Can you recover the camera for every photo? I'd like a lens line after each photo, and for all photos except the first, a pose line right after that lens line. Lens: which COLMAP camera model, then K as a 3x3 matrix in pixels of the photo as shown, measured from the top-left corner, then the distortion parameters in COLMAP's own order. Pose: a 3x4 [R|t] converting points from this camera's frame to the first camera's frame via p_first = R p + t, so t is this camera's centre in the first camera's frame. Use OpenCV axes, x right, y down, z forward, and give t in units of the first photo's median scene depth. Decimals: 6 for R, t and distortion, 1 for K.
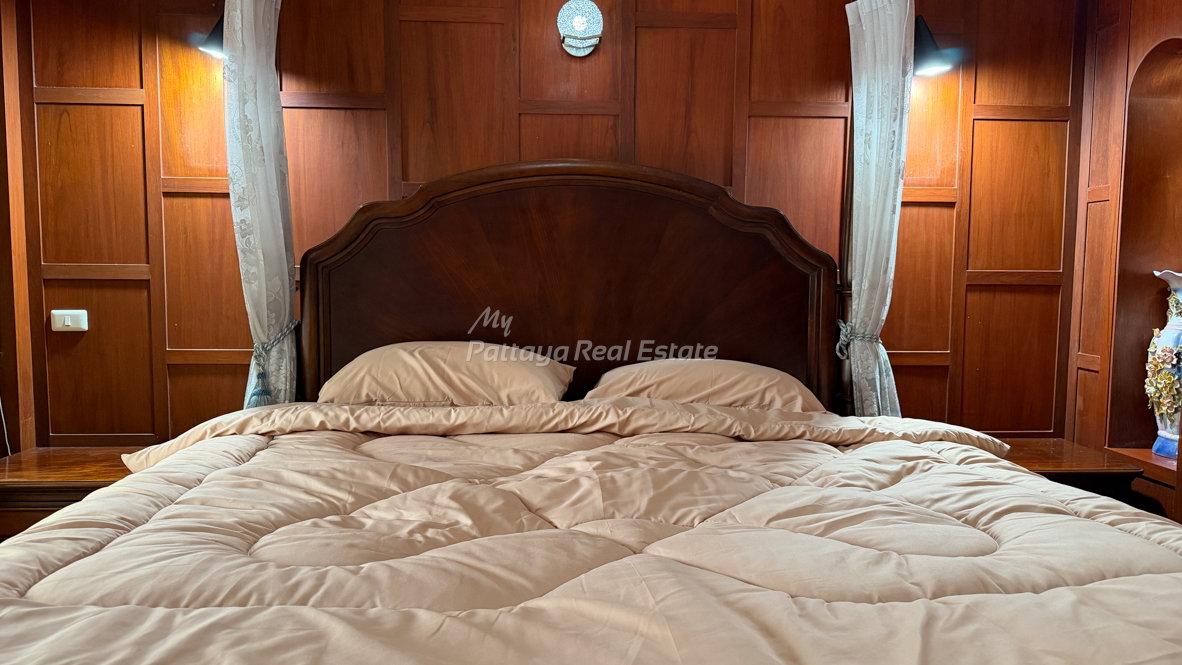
lens RADIAL K [[869.3, 0, 591.0], [0, 869.3, 332.5], [0, 0, 1]] dist [0.002823, -0.001971]
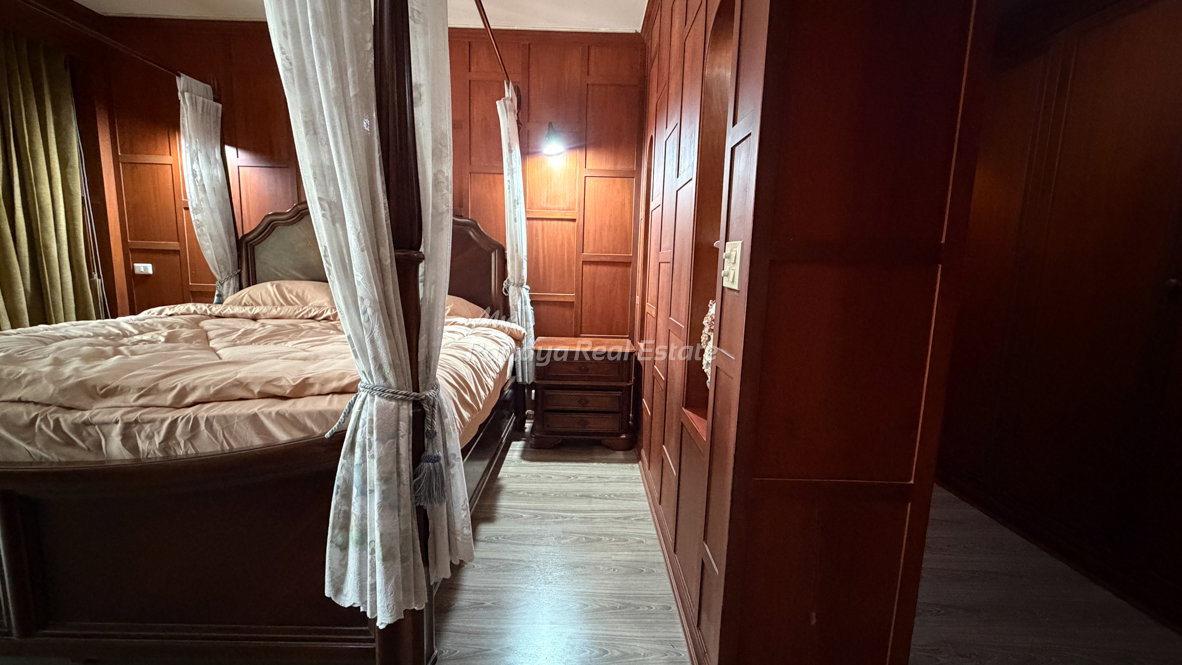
lens RADIAL K [[497.2, 0, 591.0], [0, 497.2, 332.5], [0, 0, 1]] dist [0.000277, -0.000013]
pose [[0.998474, 0.026562, -0.048418, 0.536255], [-0.023760, 0.998060, 0.057553, 0.044323], [0.049853, -0.056315, 0.997168, -0.144087]]
